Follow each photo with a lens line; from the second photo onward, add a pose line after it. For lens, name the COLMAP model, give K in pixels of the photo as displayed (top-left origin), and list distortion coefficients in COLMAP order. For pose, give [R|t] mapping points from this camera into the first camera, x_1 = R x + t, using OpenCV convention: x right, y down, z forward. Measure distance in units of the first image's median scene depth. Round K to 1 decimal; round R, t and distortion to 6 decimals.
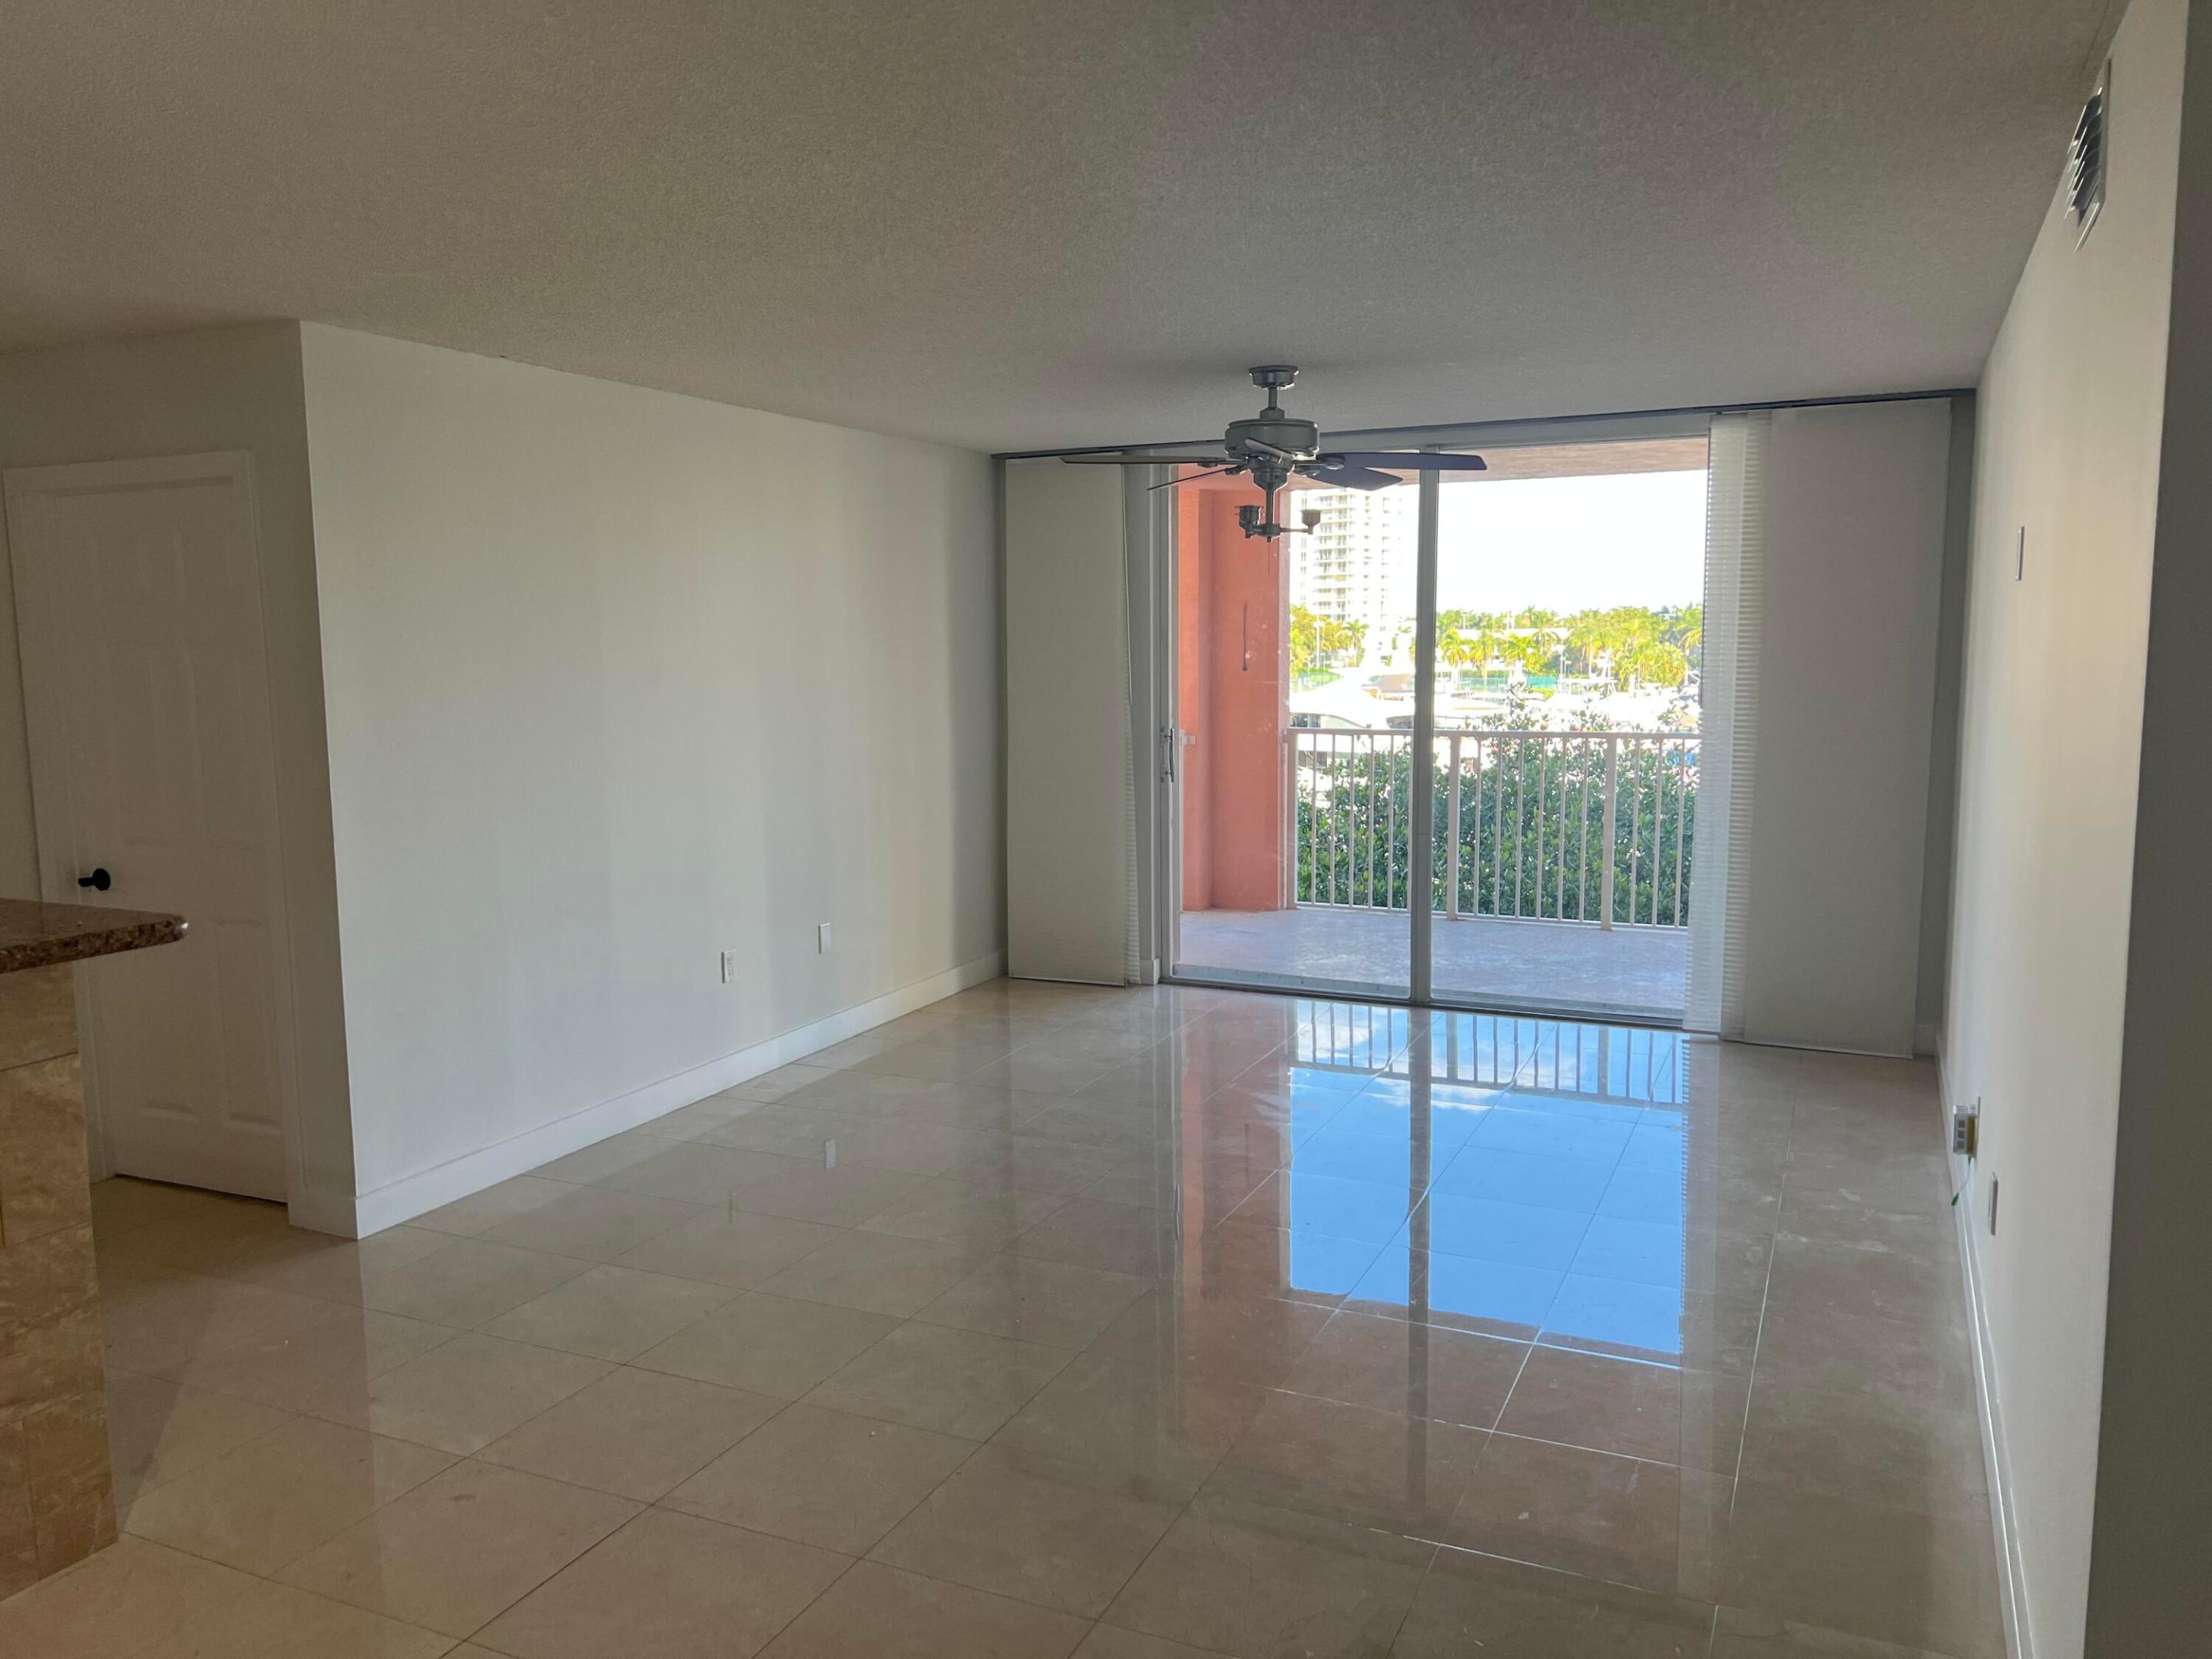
lens RADIAL K [[1657.0, 0, 1098.0], [0, 1657.0, 817.5], [0, 0, 1]] dist [0.056806, -0.060007]
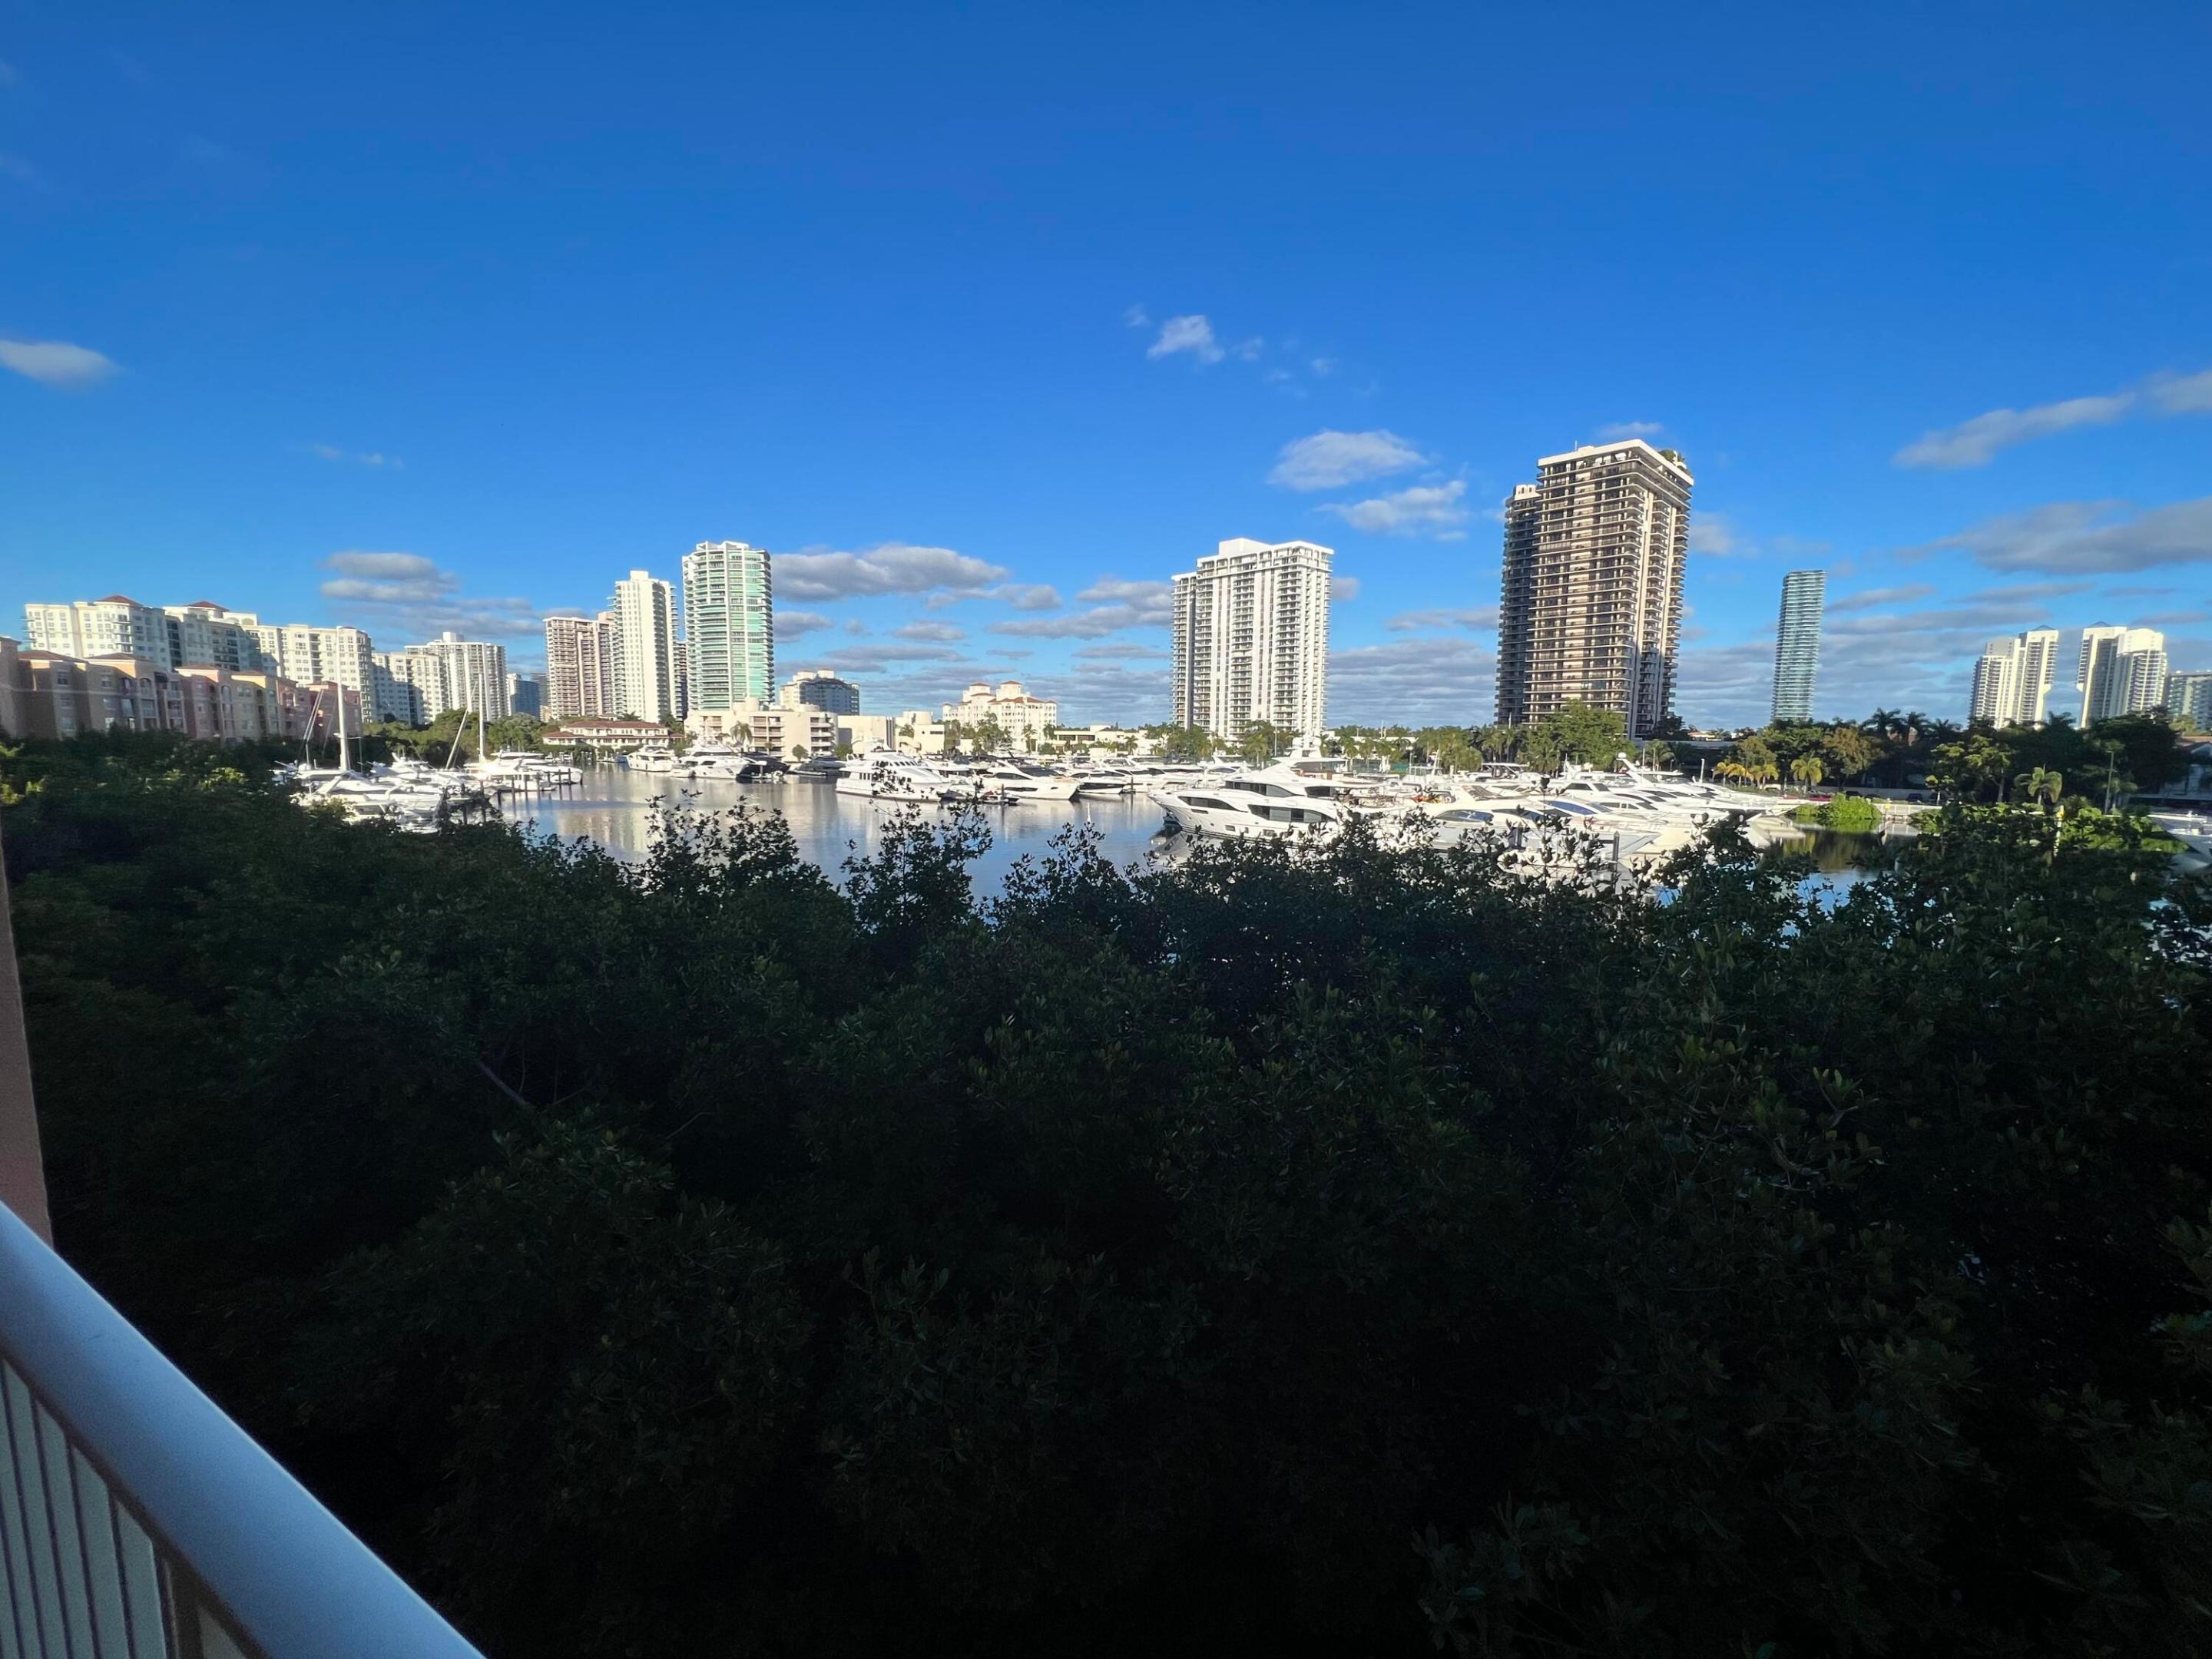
lens RADIAL K [[887.2, 0, 1104.1], [0, 887.2, 841.4], [0, 0, 1]] dist [-0.001381, 0.001145]
pose [[0.997801, 0.028625, -0.059789, 0.166402], [-0.027990, 0.999543, 0.011426, -0.064429], [0.060089, -0.009727, 0.998146, 0.548170]]
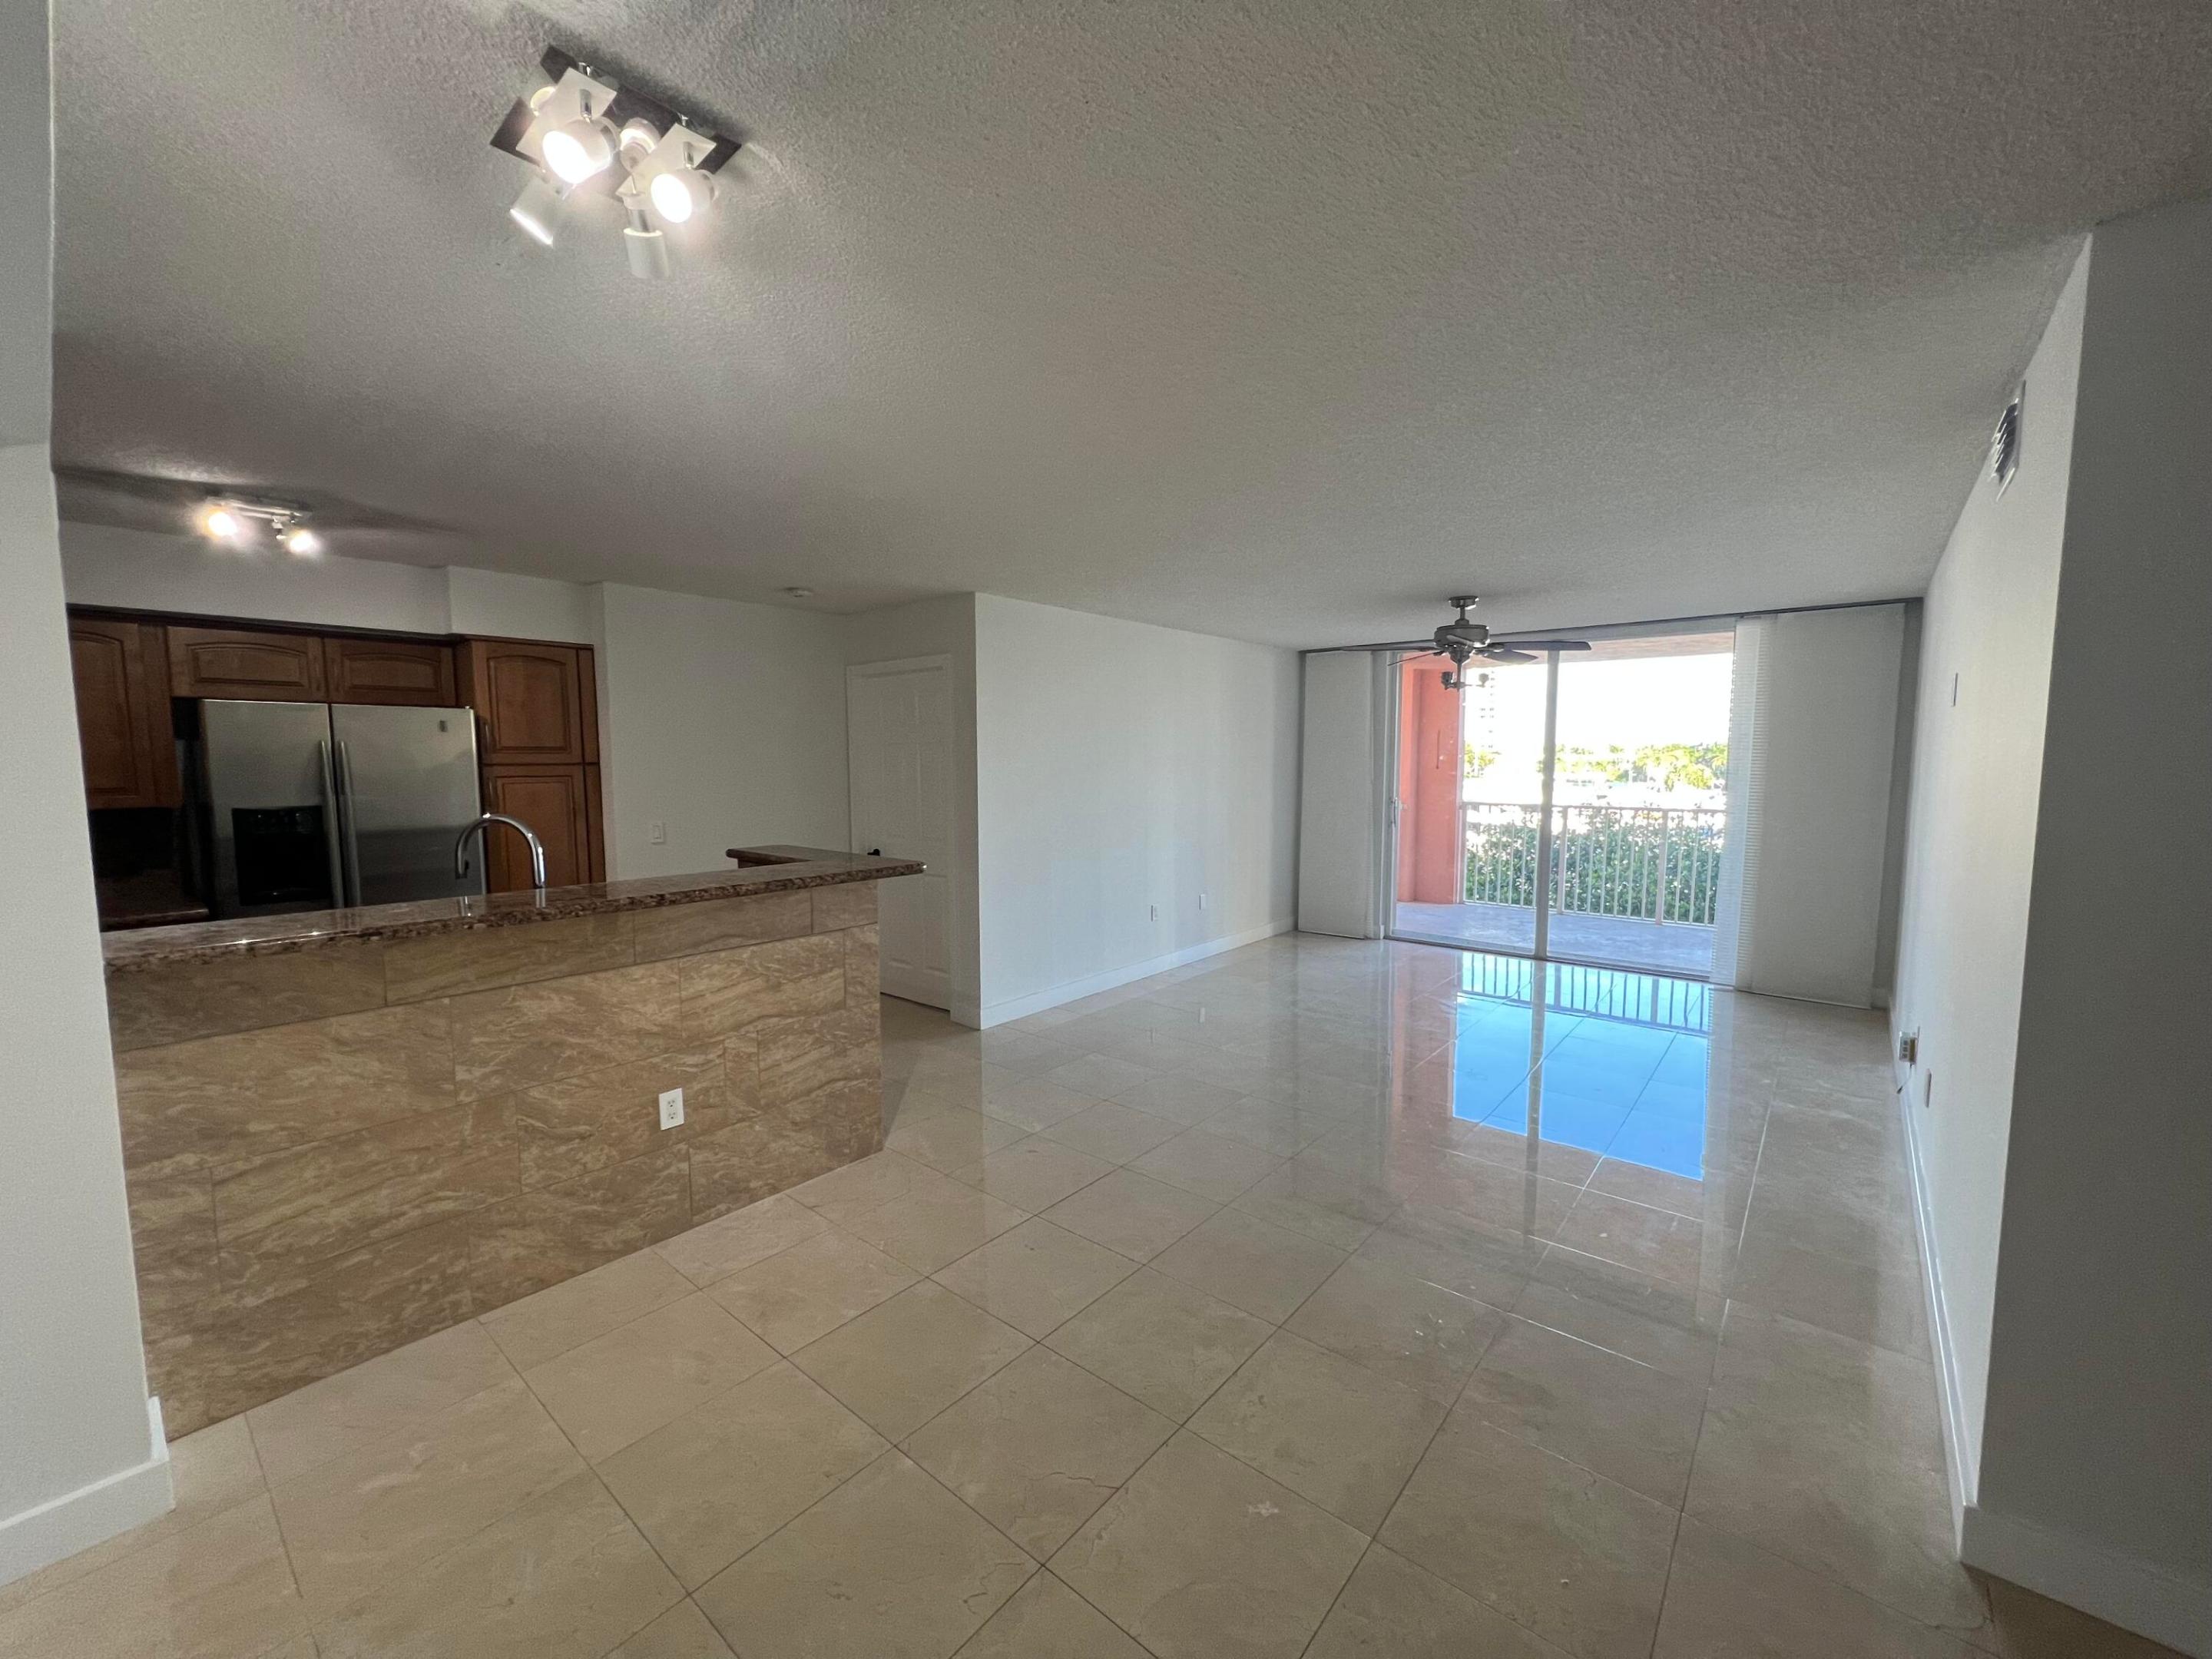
lens RADIAL K [[882.6, 0, 1107.6], [0, 882.6, 827.2], [0, 0, 1]] dist [0.001378, -0.000293]
pose [[0.965614, 0.030526, -0.258183, -0.013048], [-0.037764, 0.999019, -0.023124, 0.018016], [0.257224, 0.032079, 0.965819, -0.025092]]
